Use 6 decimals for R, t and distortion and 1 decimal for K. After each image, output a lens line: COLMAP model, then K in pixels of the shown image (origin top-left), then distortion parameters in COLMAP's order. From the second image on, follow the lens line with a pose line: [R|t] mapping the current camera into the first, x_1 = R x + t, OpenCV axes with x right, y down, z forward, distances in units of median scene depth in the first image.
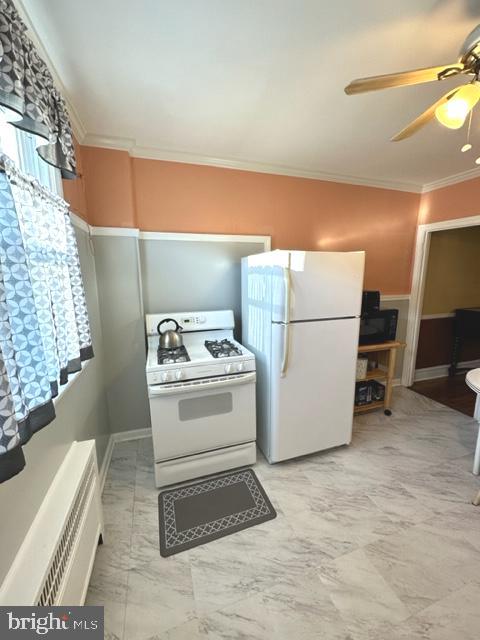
lens RADIAL K [[255.8, 0, 240.2], [0, 255.8, 319.9], [0, 0, 1]] dist [-0.001121, 0.000845]
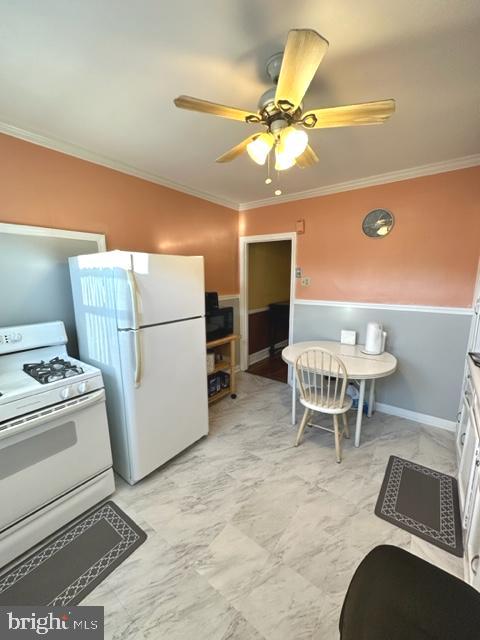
lens RADIAL K [[255.8, 0, 240.1], [0, 255.8, 320.0], [0, 0, 1]] dist [-0.001121, 0.000845]
pose [[0.826312, -0.092671, 0.555536, -0.017231], [0.098422, 0.994952, 0.019577, -0.001821], [-0.554546, 0.038500, 0.831262, 0.008765]]
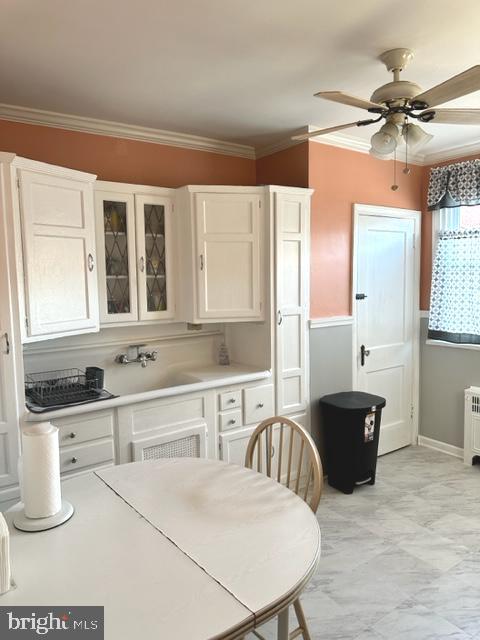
lens RADIAL K [[451.3, 0, 240.4], [0, 451.3, 322.5], [0, 0, 1]] dist [0.070668, -0.095437]
pose [[-0.954849, 0.044418, -0.293753, 1.127888], [-0.034758, 0.965268, 0.258940, -0.266886], [0.295052, 0.257459, -0.920141, 1.437878]]
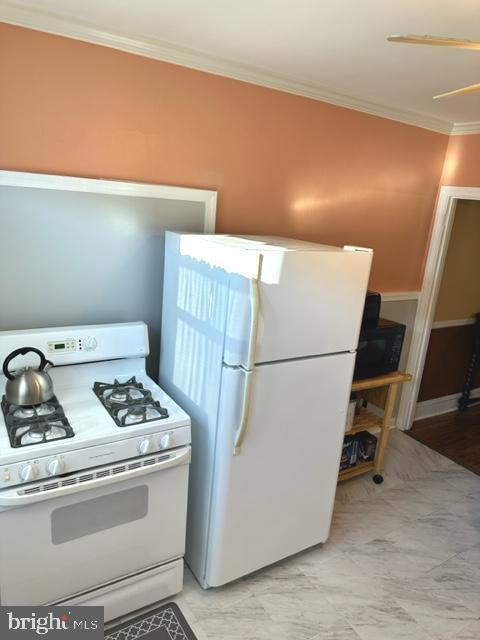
lens RADIAL K [[451.3, 0, 239.5], [0, 451.3, 315.0], [0, 0, 1]] dist [0.070668, -0.095437]
pose [[0.968759, 0.032074, 0.245920, -0.090575], [-0.052168, 0.995770, 0.075633, -0.169310], [-0.242454, -0.086099, 0.966335, -0.005199]]
